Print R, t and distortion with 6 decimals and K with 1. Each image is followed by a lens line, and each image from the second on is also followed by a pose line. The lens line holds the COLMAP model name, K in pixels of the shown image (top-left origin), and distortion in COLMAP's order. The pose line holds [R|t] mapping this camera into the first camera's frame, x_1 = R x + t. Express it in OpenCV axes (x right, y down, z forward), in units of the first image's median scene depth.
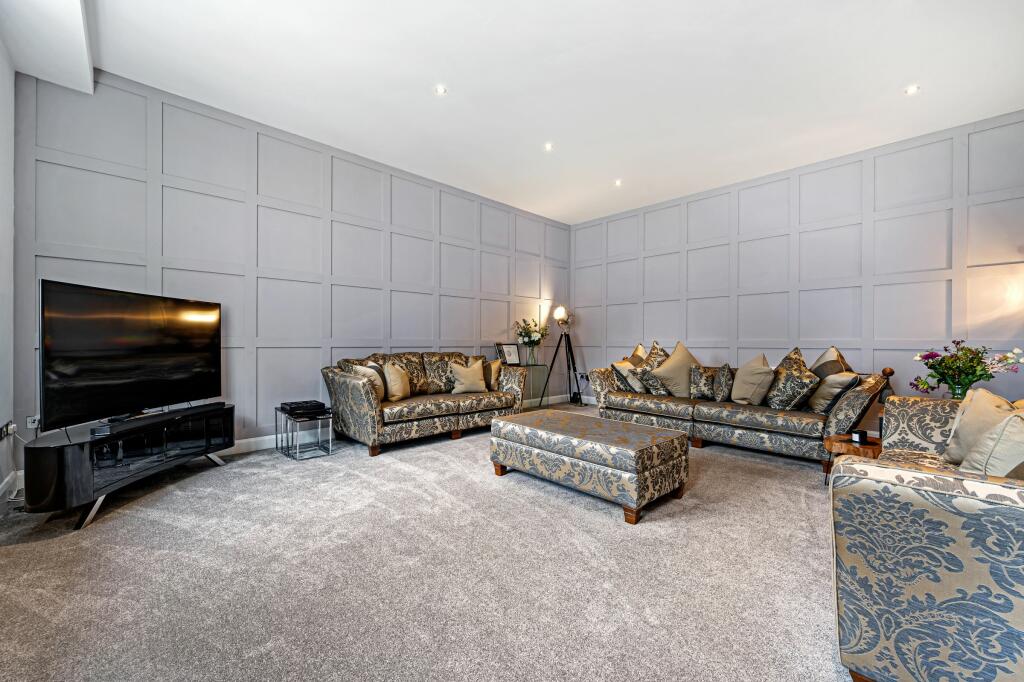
lens RADIAL K [[405.7, 0, 514.0], [0, 405.7, 343.1], [0, 0, 1]] dist [0.000985, 0.001026]
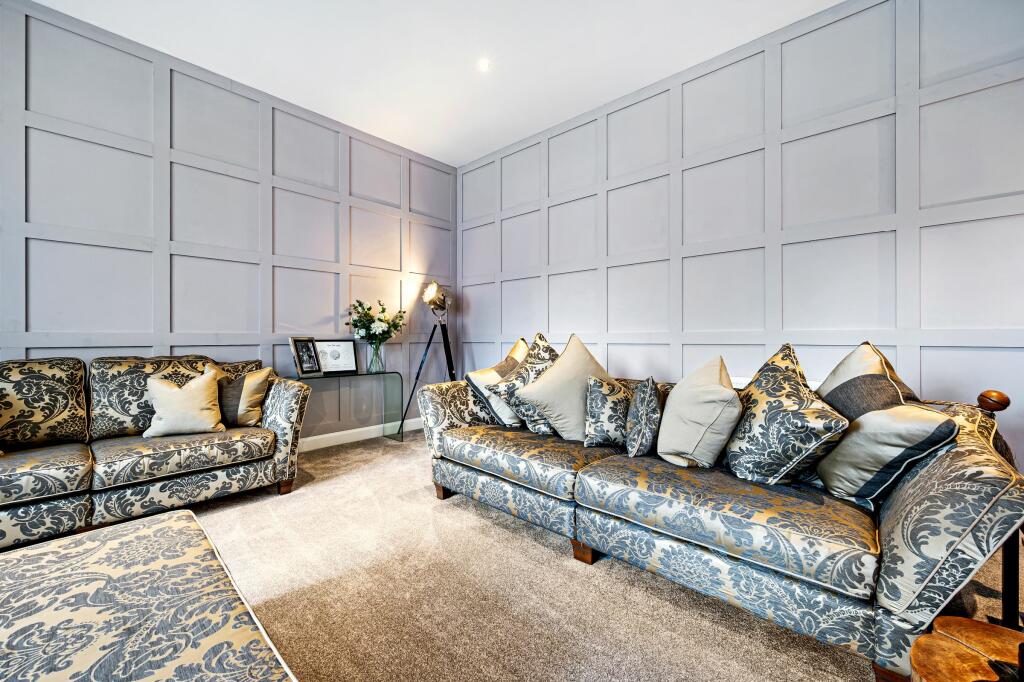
lens RADIAL K [[405.7, 0, 512.8], [0, 405.7, 335.9], [0, 0, 1]] dist [0.000985, 0.001026]
pose [[0.998069, -0.006149, 0.061816, 0.320416], [0.006356, 0.999975, -0.003158, -0.000277], [-0.061795, 0.003545, 0.998083, 0.503855]]
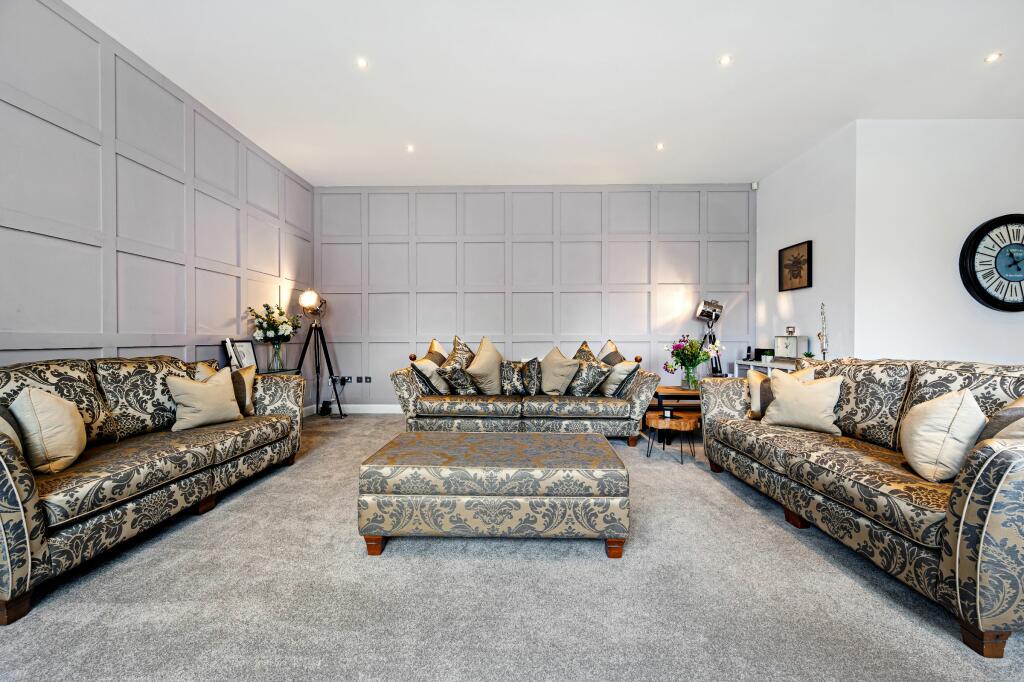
lens RADIAL K [[405.7, 0, 510.7], [0, 405.7, 340.3], [0, 0, 1]] dist [0.000985, 0.001026]
pose [[0.709223, -0.009694, 0.704918, -0.239822], [0.005622, 0.999951, 0.008094, -0.002083], [-0.704962, -0.001778, 0.709243, 0.311008]]
